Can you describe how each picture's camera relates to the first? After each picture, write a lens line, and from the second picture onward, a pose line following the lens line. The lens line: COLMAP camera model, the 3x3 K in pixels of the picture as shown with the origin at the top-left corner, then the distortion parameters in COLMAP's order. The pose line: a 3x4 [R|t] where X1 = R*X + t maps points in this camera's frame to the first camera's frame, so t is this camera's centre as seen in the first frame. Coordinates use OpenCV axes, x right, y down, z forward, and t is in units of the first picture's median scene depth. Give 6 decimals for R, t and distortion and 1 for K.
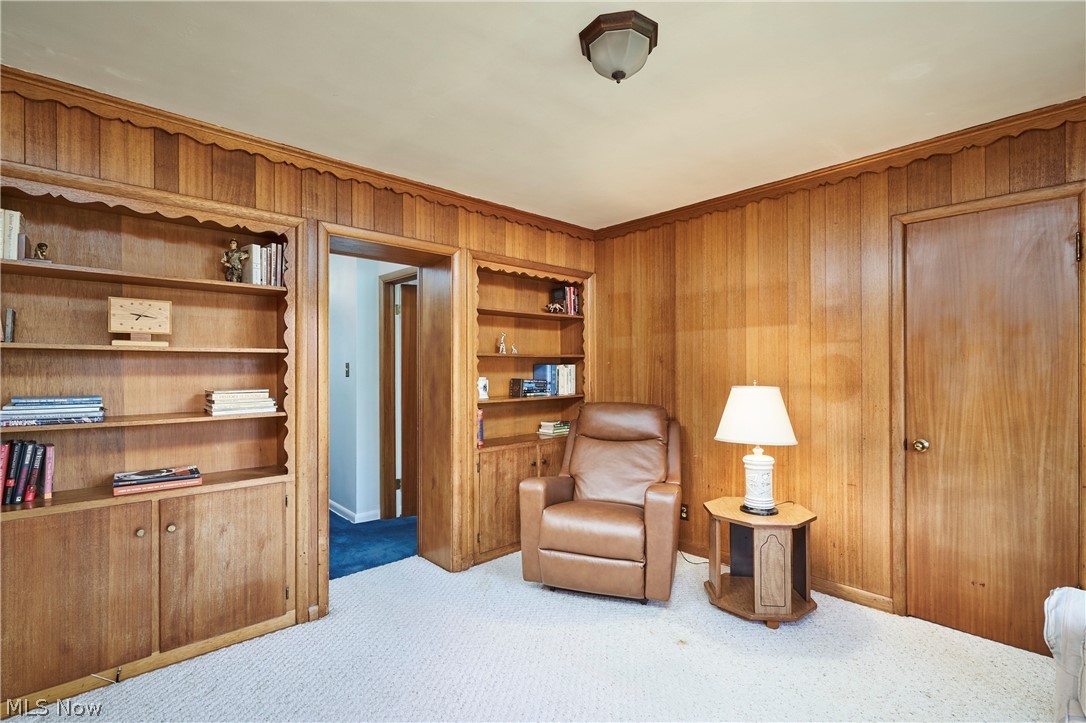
lens RADIAL K [[510.4, 0, 545.3], [0, 510.4, 366.8], [0, 0, 1]] dist [-0.000518, -0.000146]
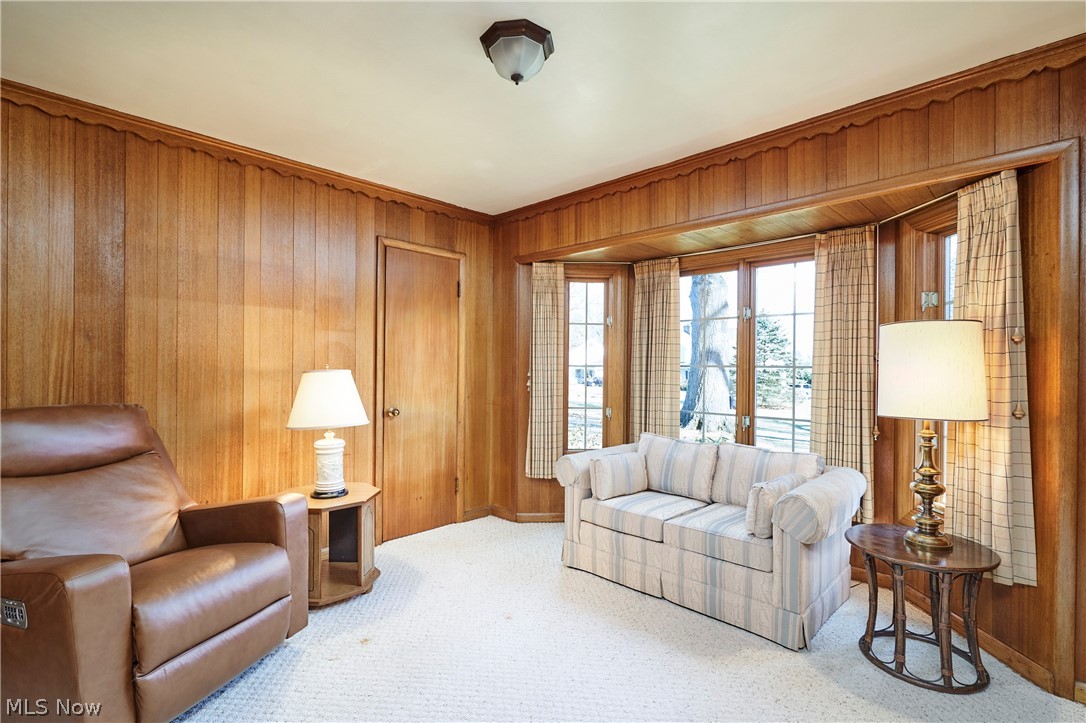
lens RADIAL K [[510.5, 0, 544.2], [0, 510.5, 362.9], [0, 0, 1]] dist [0.001192, 0.000088]
pose [[-0.065567, 0.002244, 0.997846, -0.563078], [-0.015399, 0.999876, -0.003261, 0.018061], [-0.997729, -0.015580, -0.065524, 0.597416]]
